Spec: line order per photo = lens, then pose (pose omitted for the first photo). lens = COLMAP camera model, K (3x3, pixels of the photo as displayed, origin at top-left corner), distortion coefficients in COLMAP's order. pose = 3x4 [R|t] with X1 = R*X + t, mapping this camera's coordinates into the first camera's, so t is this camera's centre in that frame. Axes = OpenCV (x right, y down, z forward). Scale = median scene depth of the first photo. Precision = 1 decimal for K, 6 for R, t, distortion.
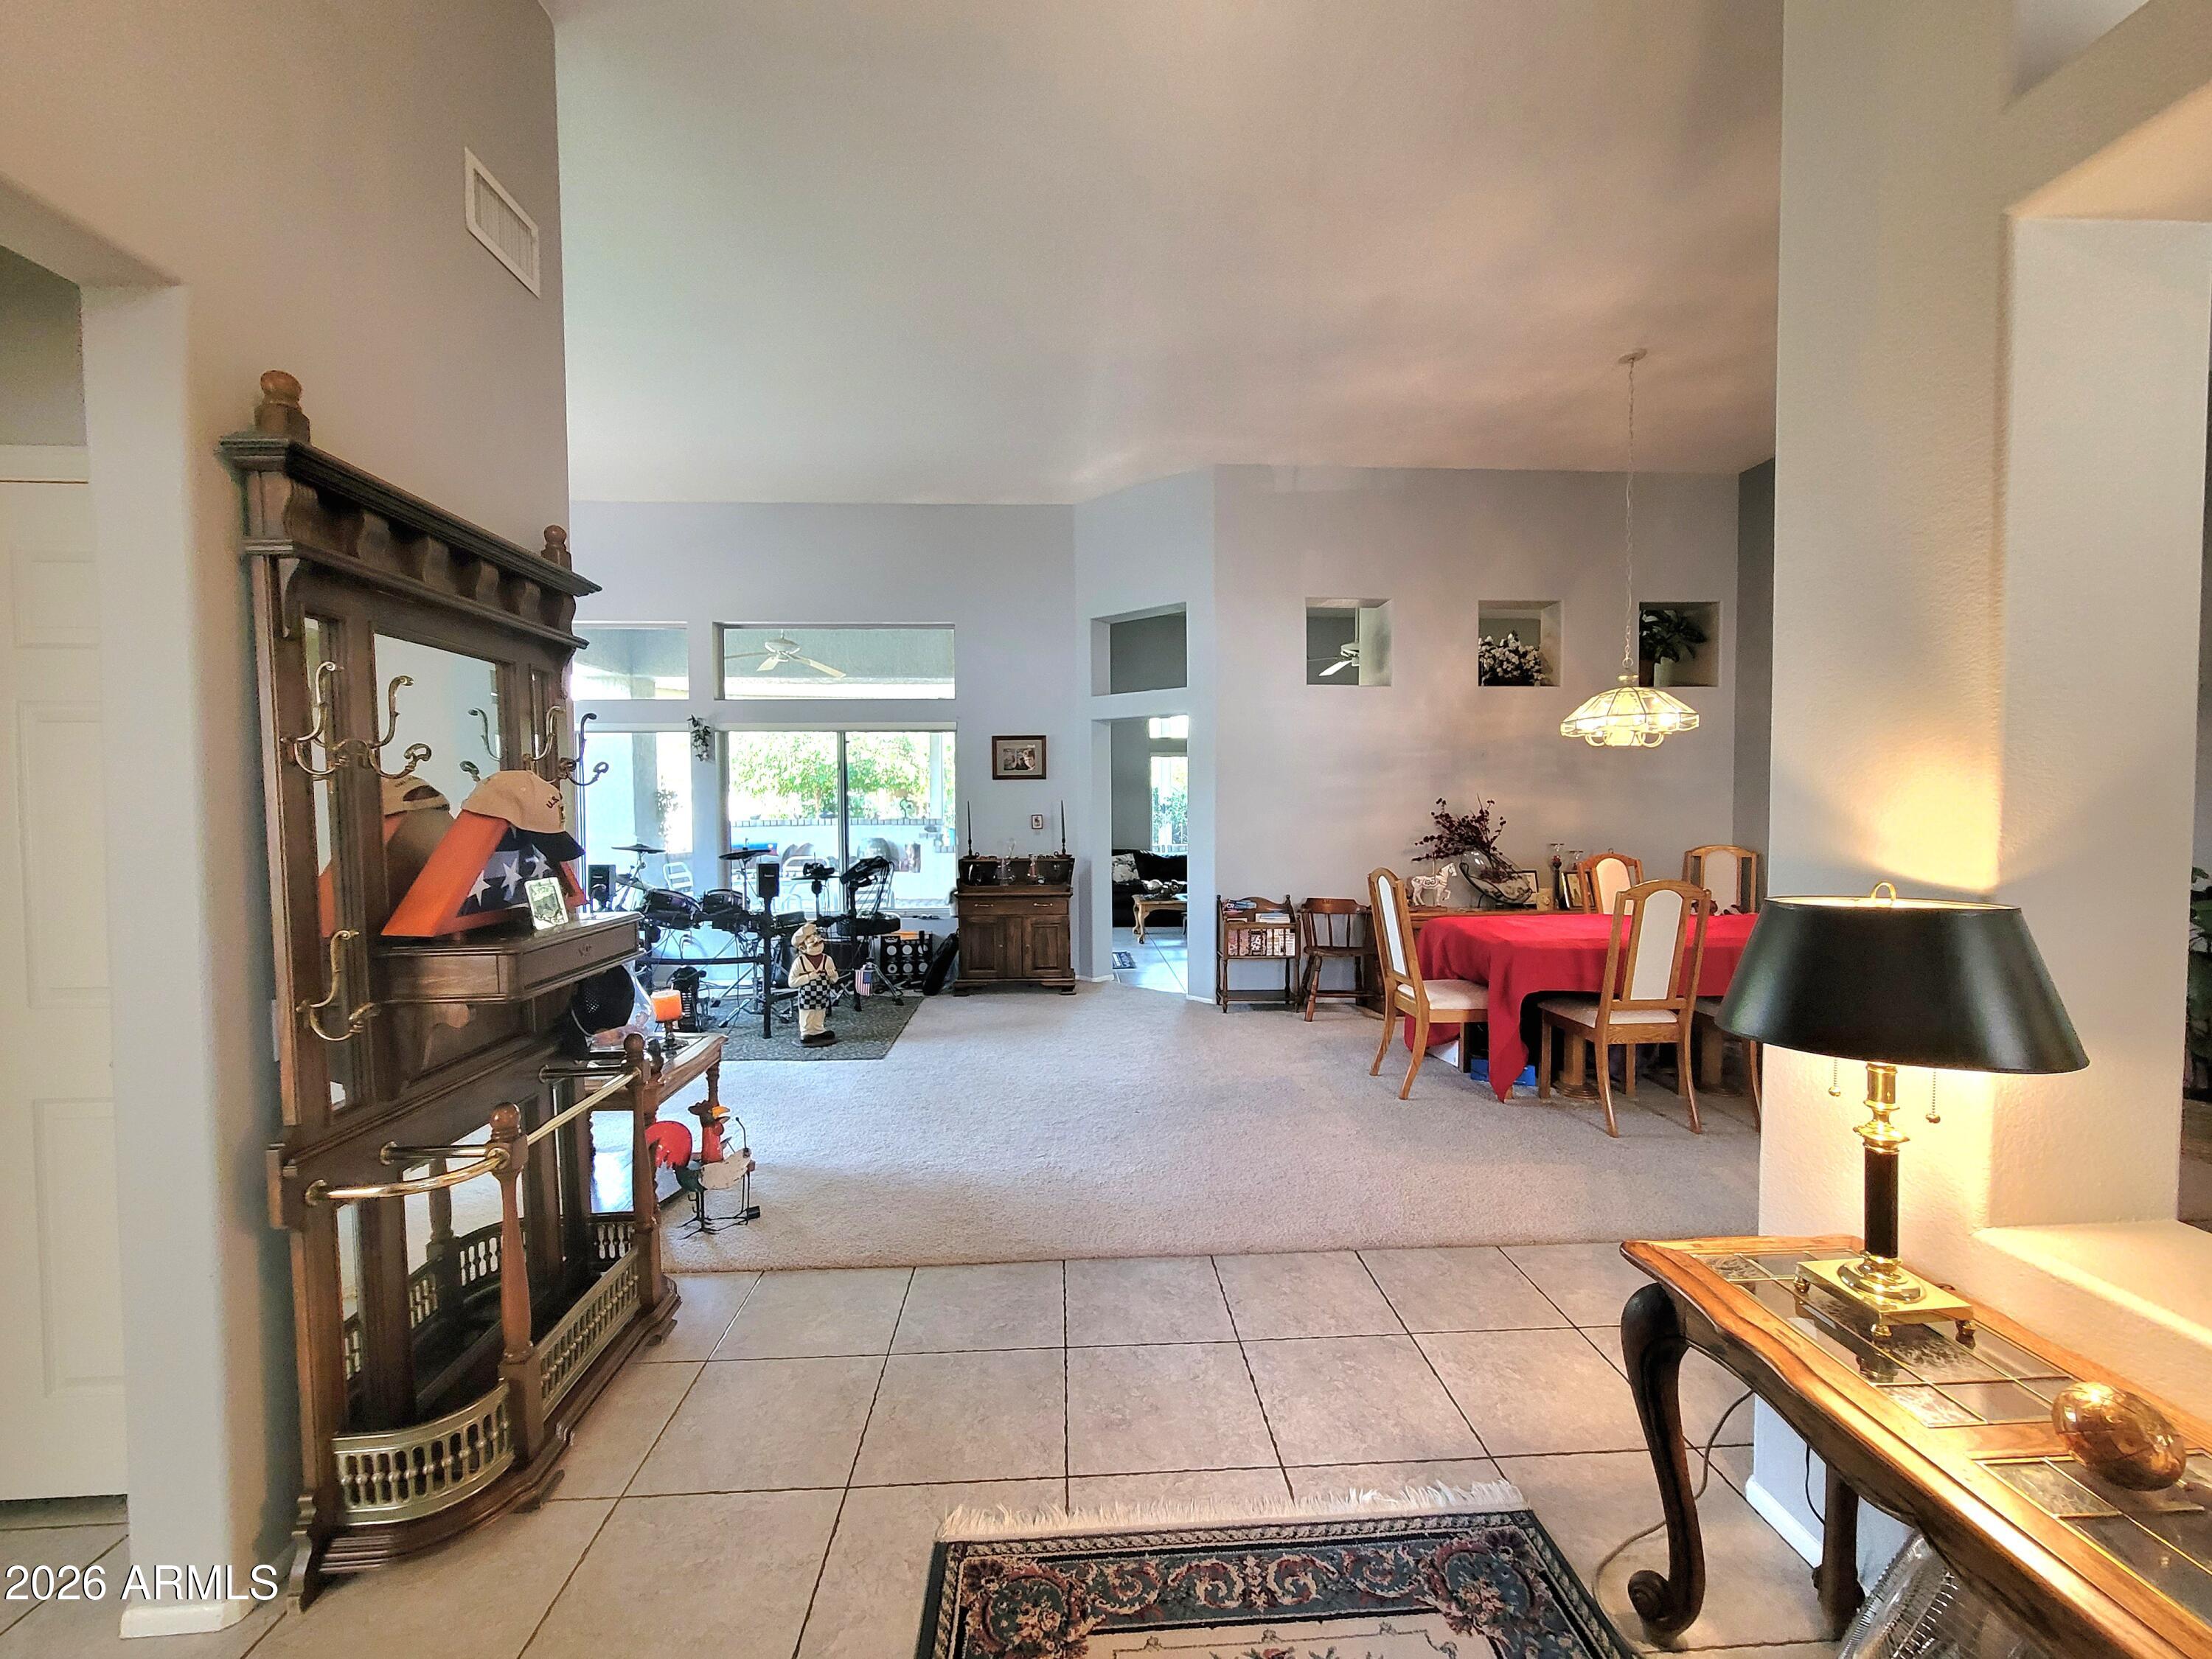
lens RADIAL K [[909.9, 0, 1106.0], [0, 909.9, 829.5], [0, 0, 1]] dist [-0.001203, -0.000033]
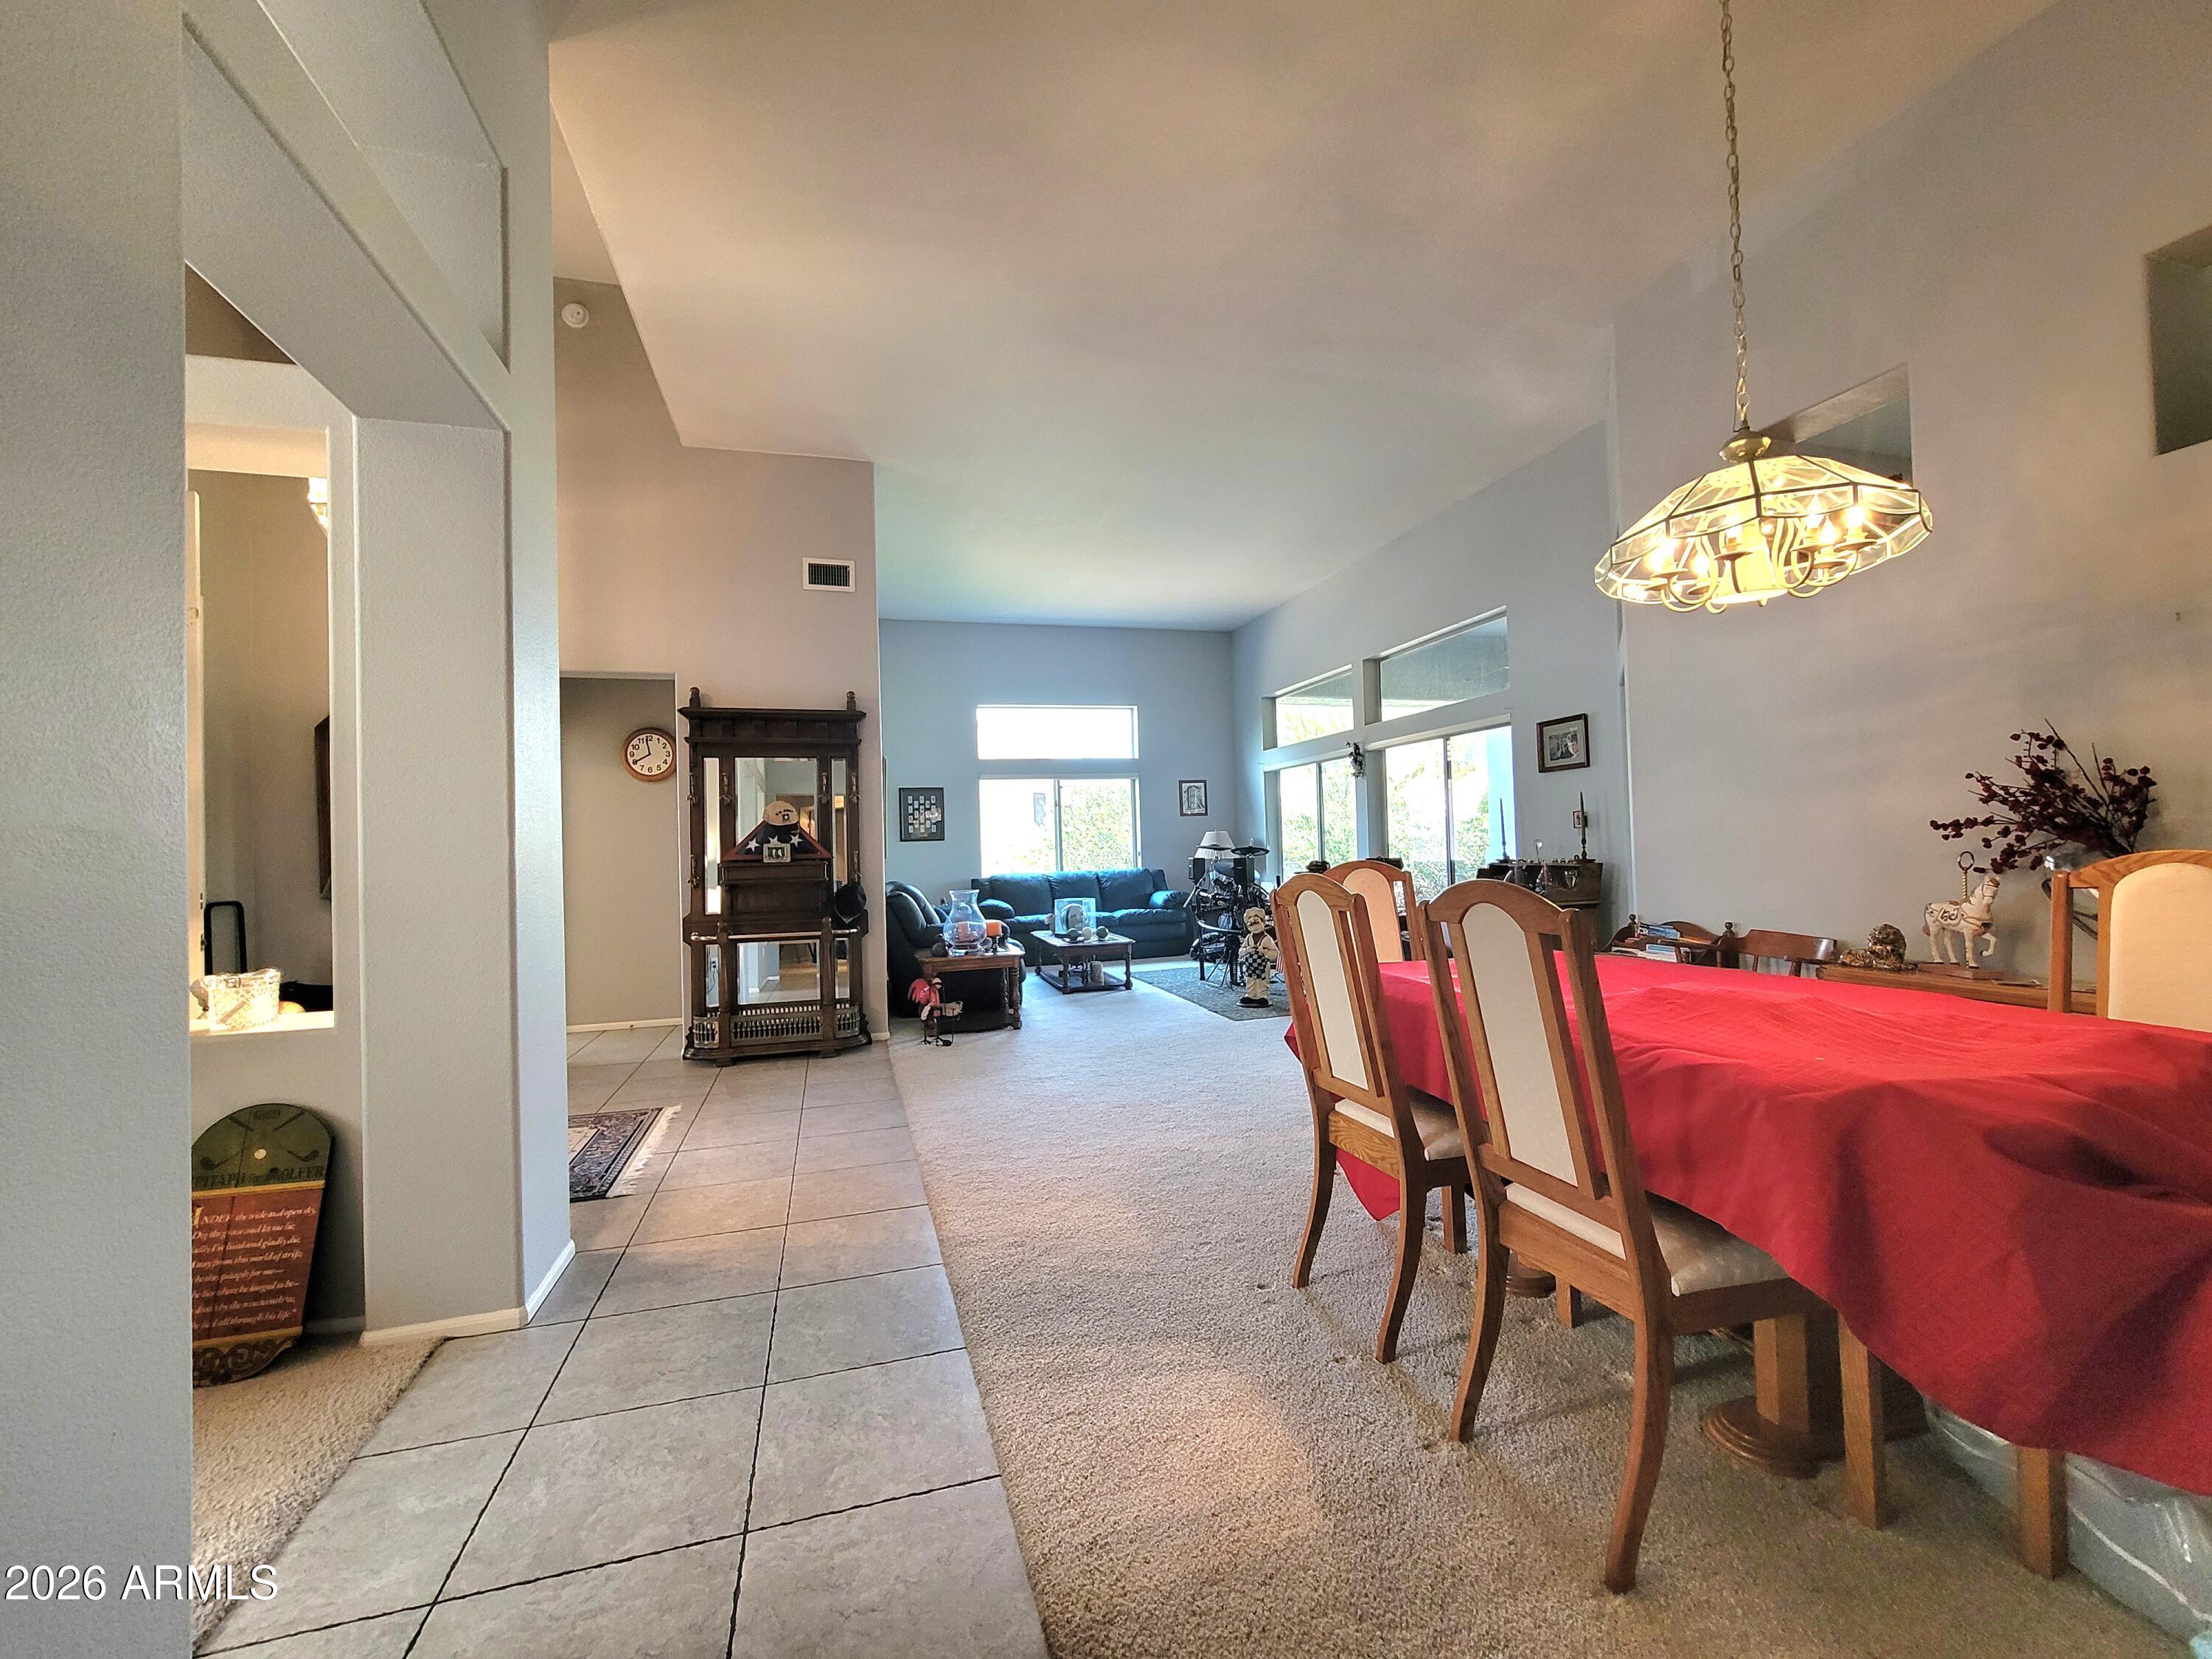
lens RADIAL K [[909.9, 0, 1106.0], [0, 909.9, 829.5], [0, 0, 1]] dist [-0.001203, -0.000033]
pose [[0.227942, -0.023343, -0.973395, 0.630886], [-0.003374, 0.999688, -0.024763, 0.022571], [0.973669, 0.008929, 0.227792, 0.402499]]
